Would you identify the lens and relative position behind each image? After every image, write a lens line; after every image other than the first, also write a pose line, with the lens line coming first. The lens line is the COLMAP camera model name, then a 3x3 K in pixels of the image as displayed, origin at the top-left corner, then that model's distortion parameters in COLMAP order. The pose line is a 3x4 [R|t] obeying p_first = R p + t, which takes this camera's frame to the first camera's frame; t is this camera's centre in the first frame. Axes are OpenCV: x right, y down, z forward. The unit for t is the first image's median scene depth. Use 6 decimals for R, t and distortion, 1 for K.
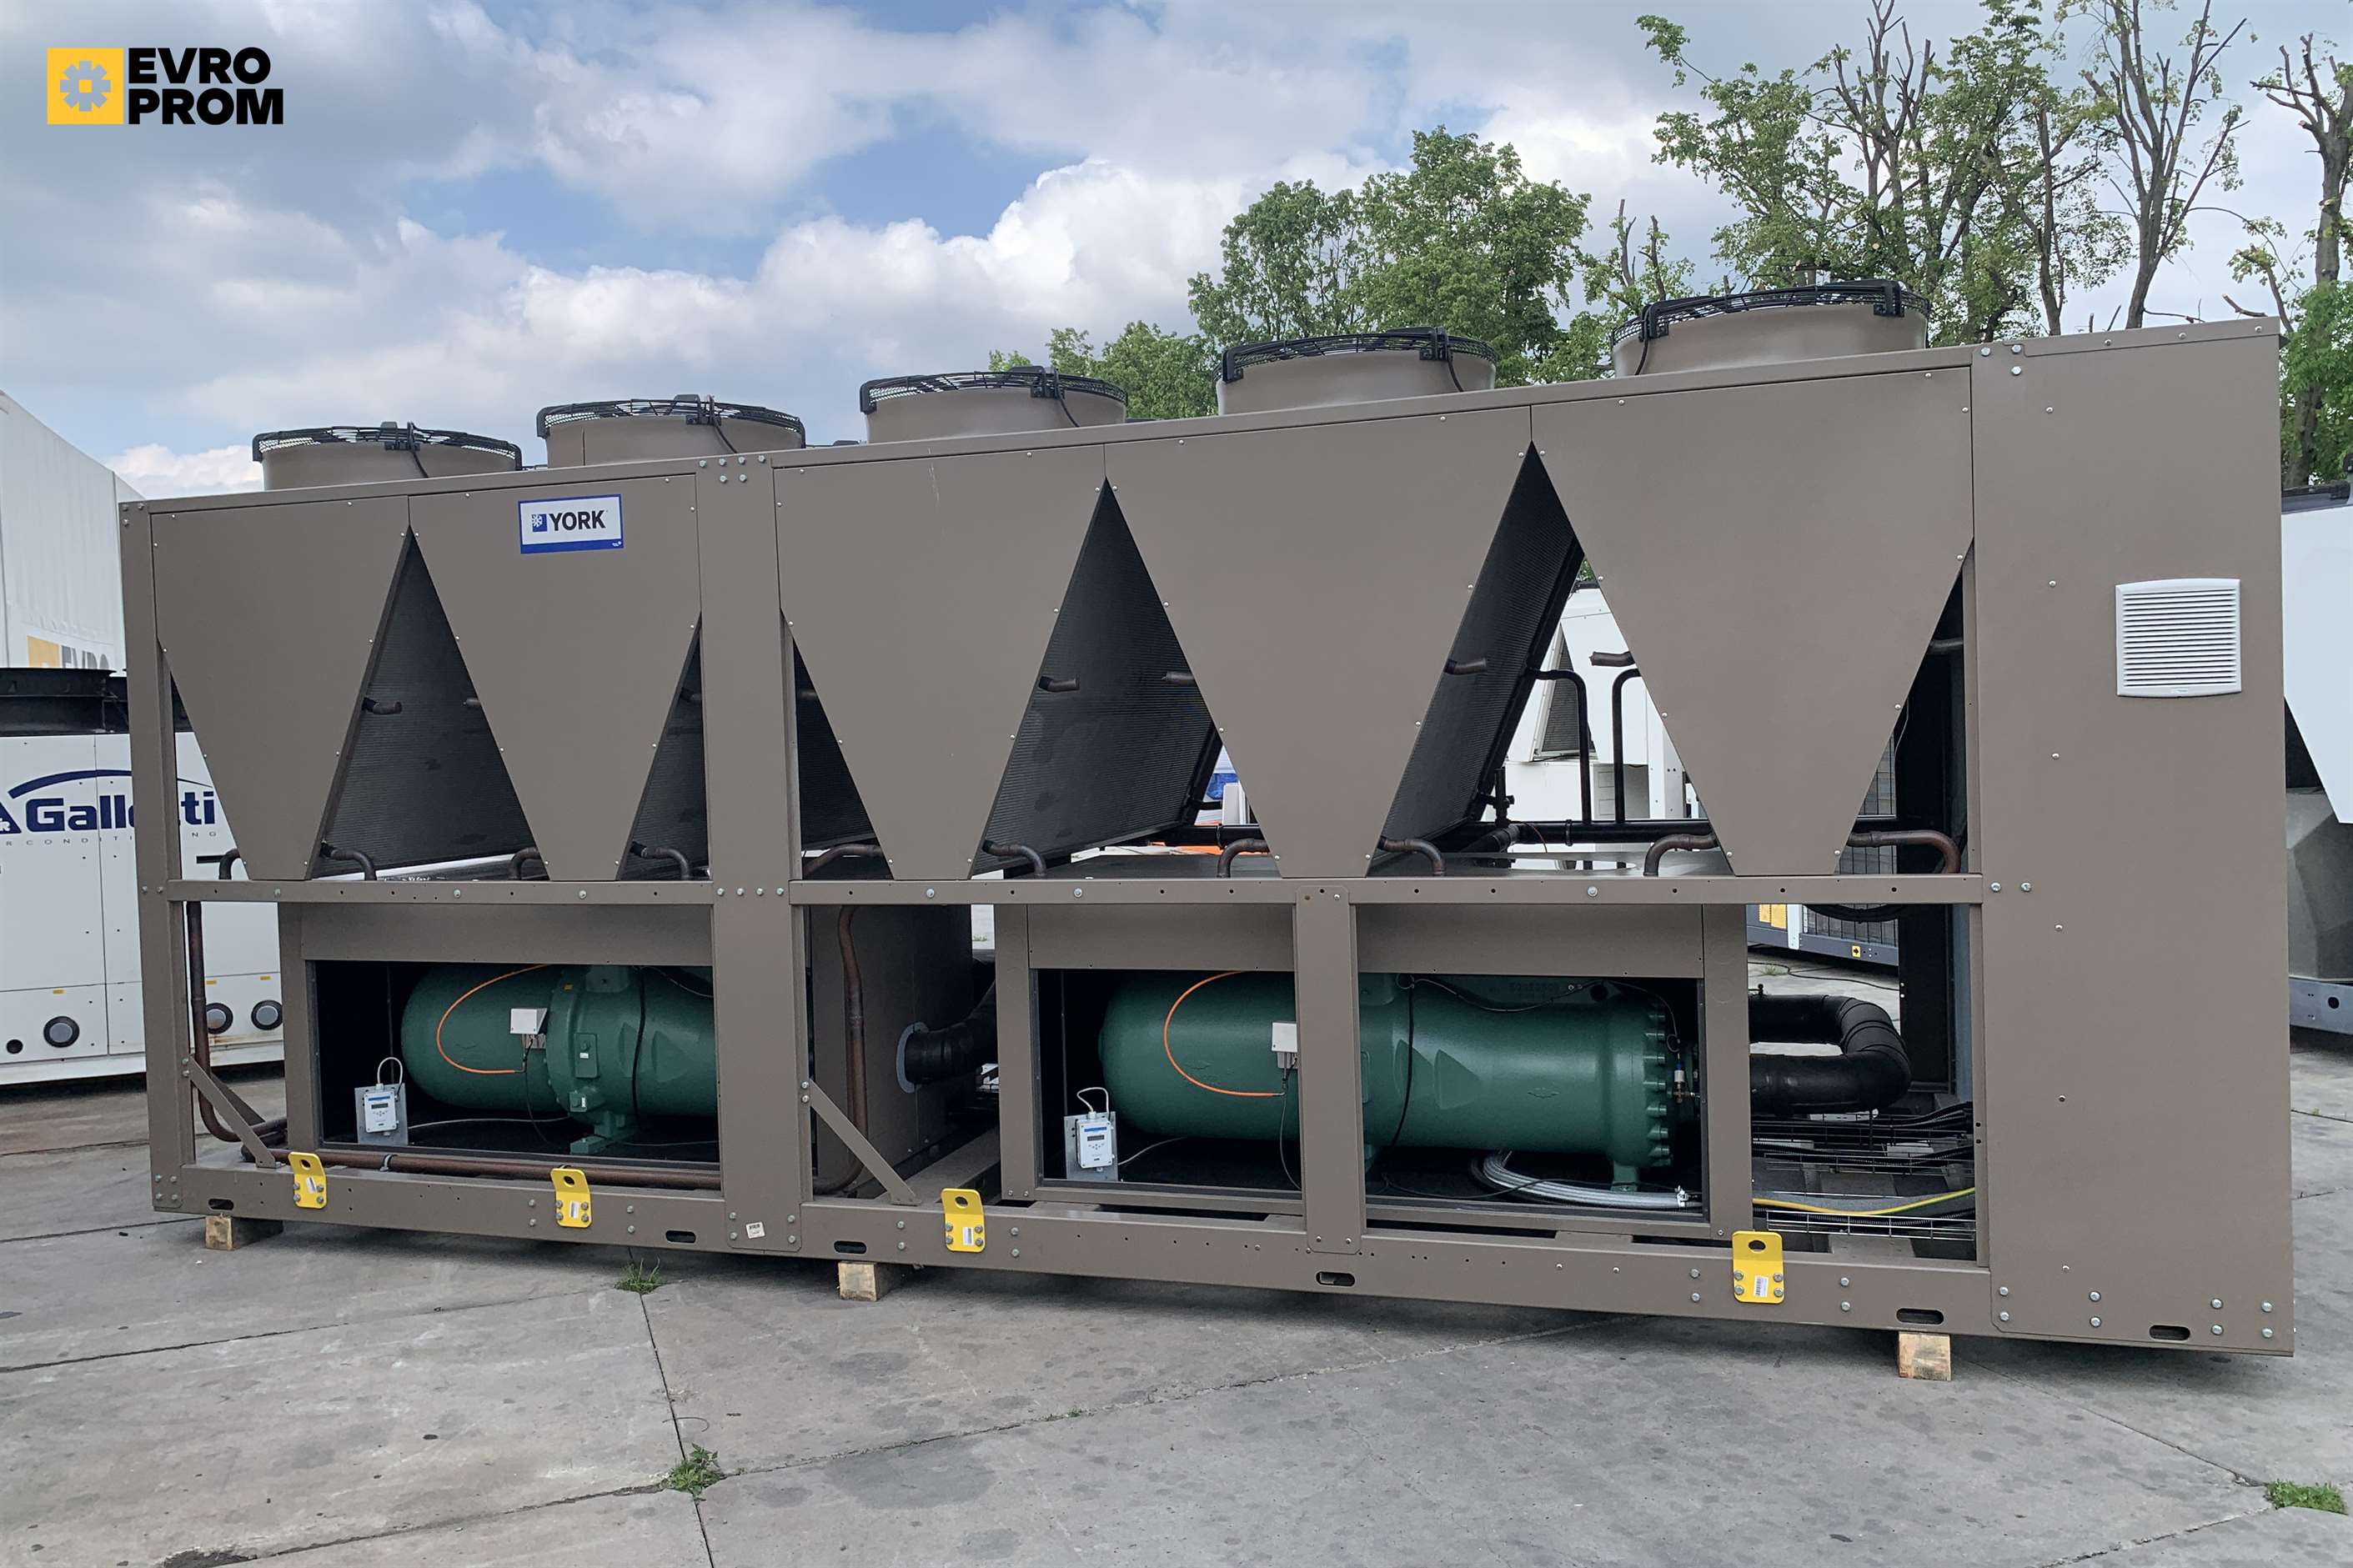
lens RADIAL K [[1814.7, 0, 1168.0], [0, 1814.7, 773.6], [0, 0, 1]] dist [0.005693, 0.003421]
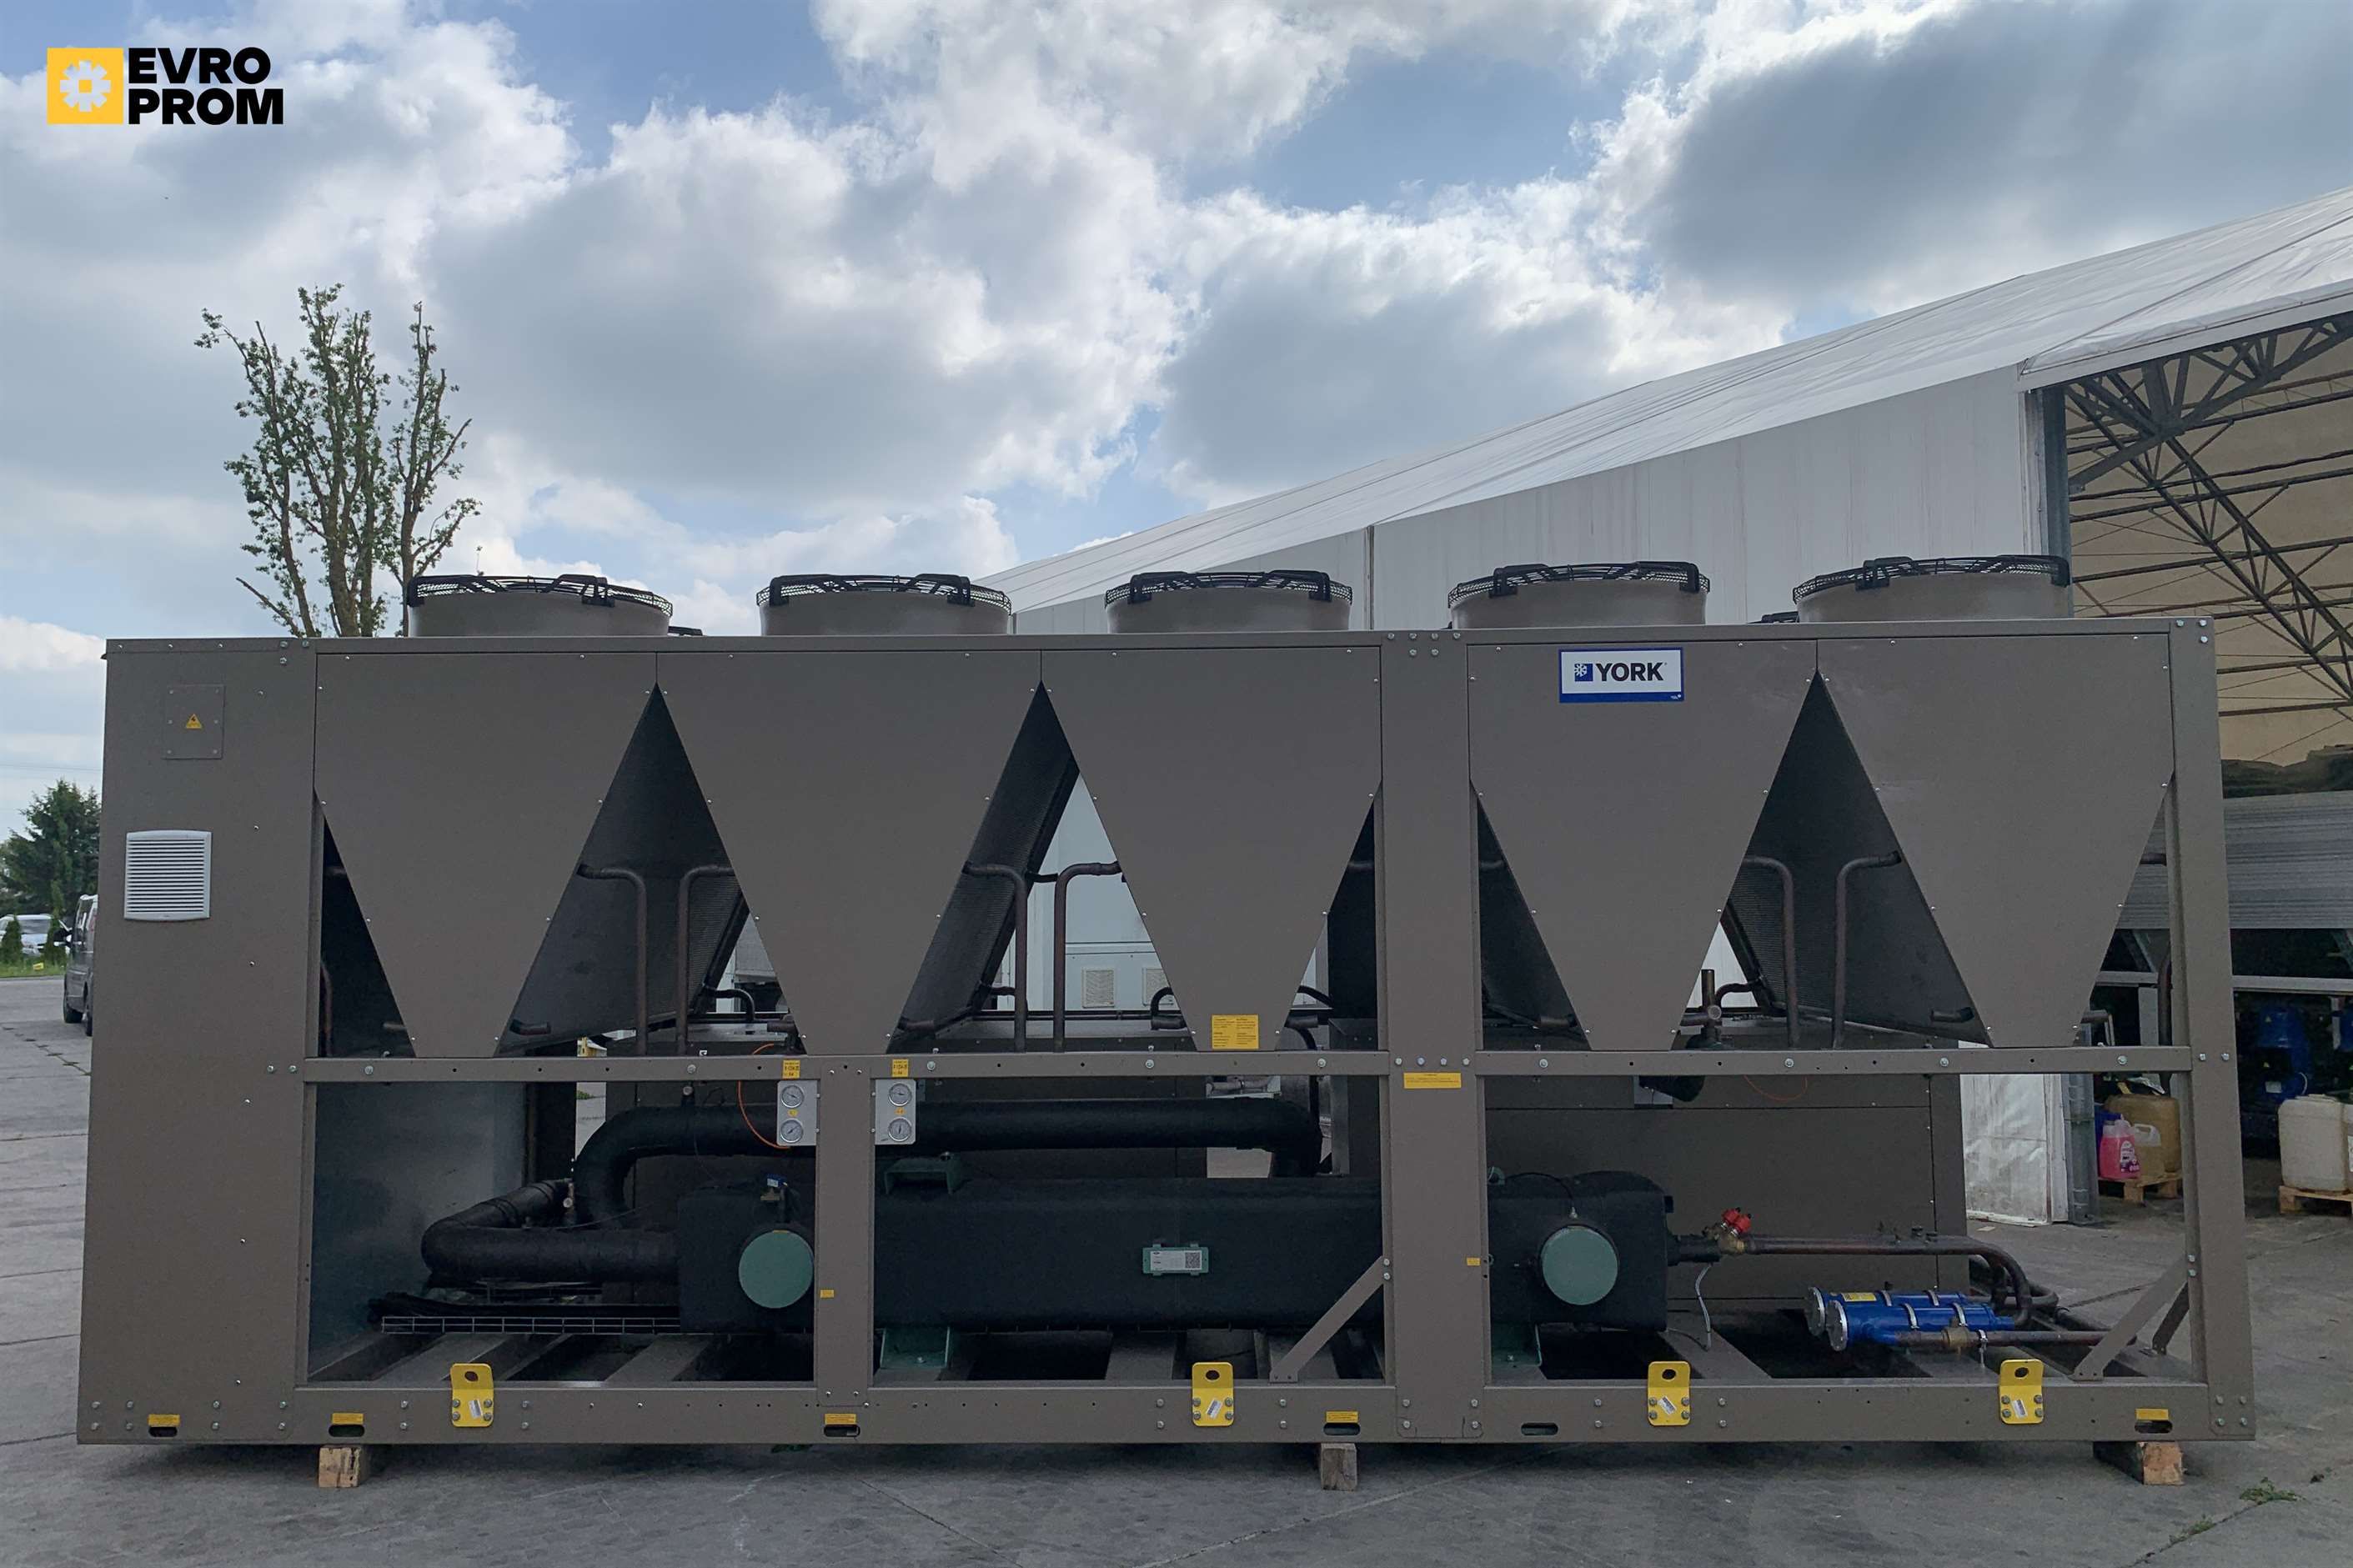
lens RADIAL K [[1579.4, 0, 1175.5], [0, 1579.4, 767.6], [0, 0, 1]] dist [0.001740, -0.002103]
pose [[0.957629, 0.050297, 0.283577, -0.615869], [-0.015300, 0.992127, -0.124301, 0.016387], [-0.287597, 0.114695, 0.950859, 0.206477]]
